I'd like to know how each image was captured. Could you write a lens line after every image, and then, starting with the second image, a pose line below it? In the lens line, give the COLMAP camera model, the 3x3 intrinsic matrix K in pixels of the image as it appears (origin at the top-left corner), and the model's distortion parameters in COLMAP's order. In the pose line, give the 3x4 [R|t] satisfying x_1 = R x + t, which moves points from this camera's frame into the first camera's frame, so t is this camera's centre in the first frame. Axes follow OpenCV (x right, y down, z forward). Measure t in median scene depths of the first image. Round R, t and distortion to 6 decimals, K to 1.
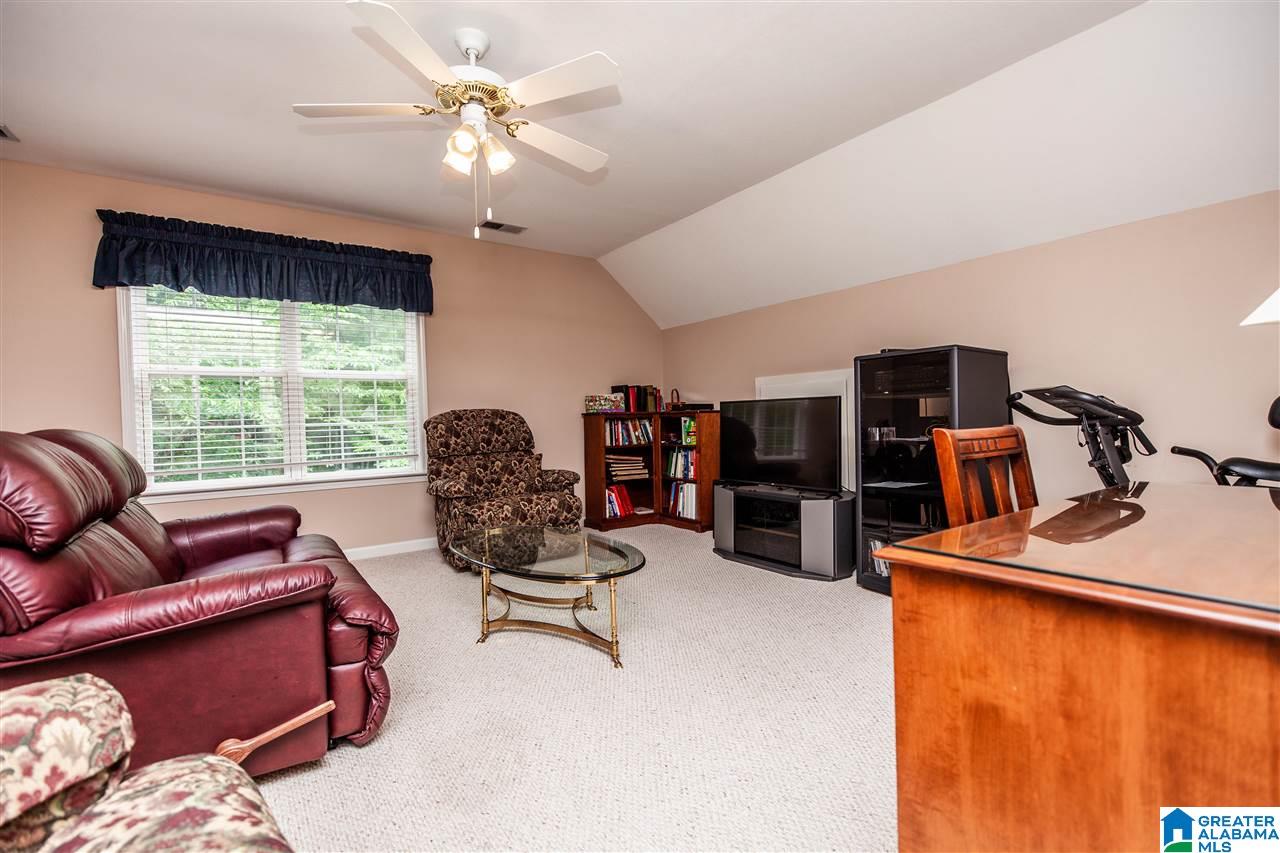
lens RADIAL K [[570.3, 0, 640.0], [0, 570.3, 426.5], [0, 0, 1]] dist [0.001059, 0.000215]
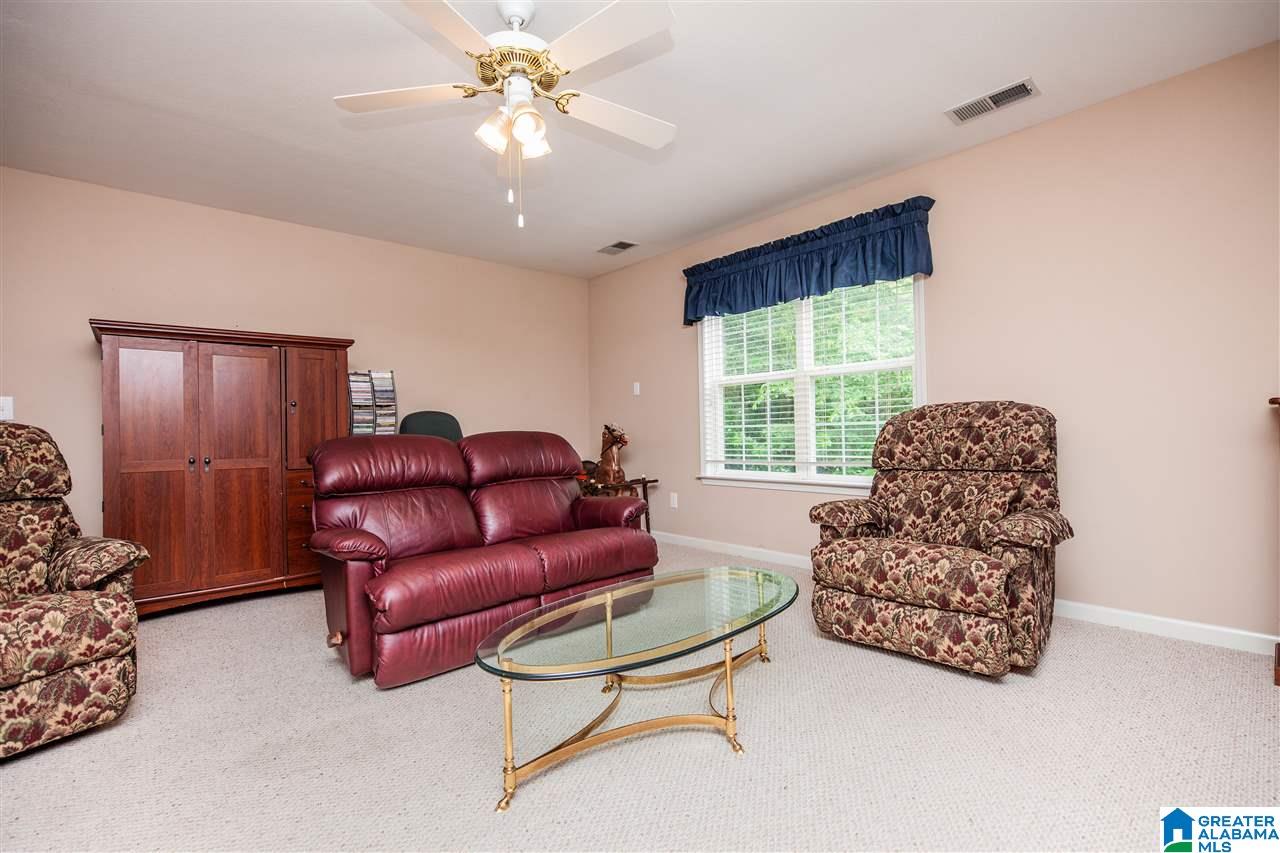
lens RADIAL K [[570.3, 0, 640.0], [0, 570.3, 426.5], [0, 0, 1]] dist [0.001059, 0.000215]
pose [[0.119421, 0.015382, -0.992724, 0.349858], [0.003986, 0.999864, 0.015973, -0.015842], [0.992836, -0.005865, 0.119344, 0.594211]]
